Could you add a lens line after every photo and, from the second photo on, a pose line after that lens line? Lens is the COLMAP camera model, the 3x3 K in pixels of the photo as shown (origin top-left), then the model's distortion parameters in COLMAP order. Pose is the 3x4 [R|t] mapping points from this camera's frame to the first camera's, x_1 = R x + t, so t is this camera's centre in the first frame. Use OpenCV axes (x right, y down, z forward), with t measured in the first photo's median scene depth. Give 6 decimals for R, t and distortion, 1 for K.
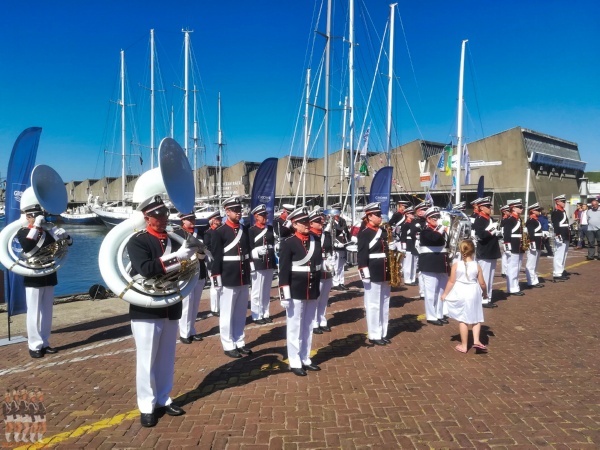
lens RADIAL K [[462.2, 0, 300.0], [0, 462.2, 225.0], [0, 0, 1]] dist [0.029732, 0.000468]
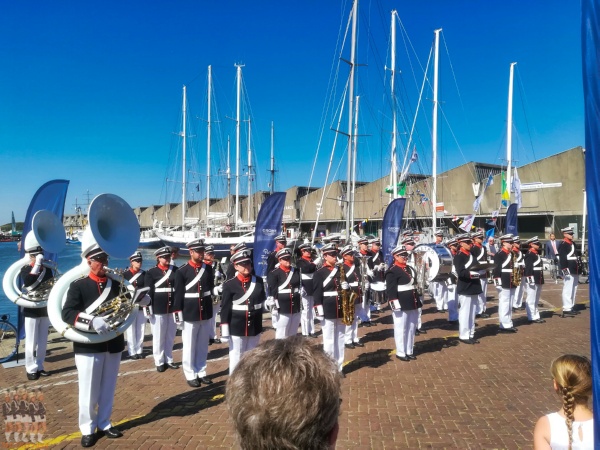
lens RADIAL K [[461.5, 0, 300.0], [0, 461.5, 225.0], [0, 0, 1]] dist [0.012039, 0.000282]
pose [[0.992015, -0.005961, -0.125982, 0.225950], [-0.000233, 0.998794, -0.049098, -0.037898], [0.126123, 0.048735, 0.990817, -0.058888]]
